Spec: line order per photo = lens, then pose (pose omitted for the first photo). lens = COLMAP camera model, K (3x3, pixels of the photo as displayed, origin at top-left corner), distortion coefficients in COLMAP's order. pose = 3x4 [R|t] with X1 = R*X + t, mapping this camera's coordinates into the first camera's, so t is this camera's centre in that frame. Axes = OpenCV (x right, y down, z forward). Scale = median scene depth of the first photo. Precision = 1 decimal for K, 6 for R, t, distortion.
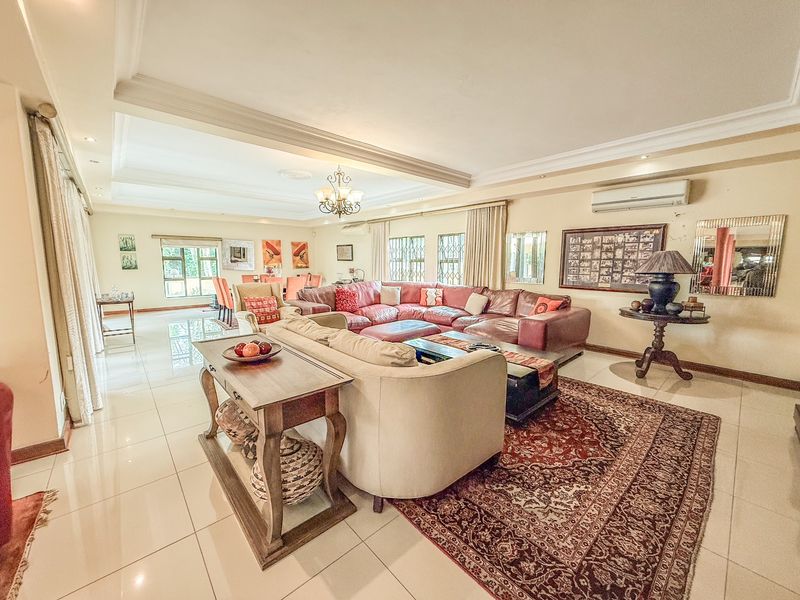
lens RADIAL K [[316.7, 0, 400.1], [0, 316.7, 300.4], [0, 0, 1]] dist [0.002443, 0.000196]
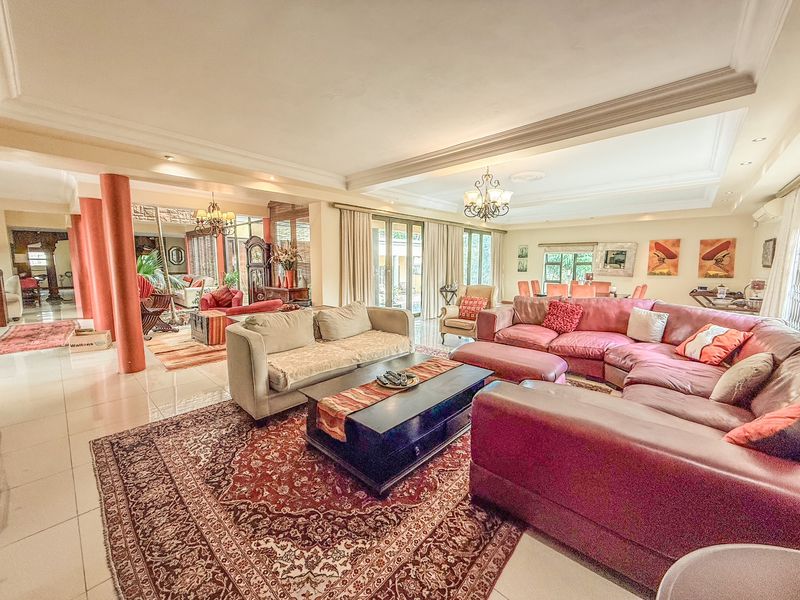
lens RADIAL K [[316.7, 0, 399.6], [0, 316.7, 302.1], [0, 0, 1]] dist [0.002443, 0.000196]
pose [[0.097595, 0.121863, -0.987737, 1.289770], [-0.128993, 0.985652, 0.108860, -0.157886], [0.986831, 0.116787, 0.111914, 1.136115]]
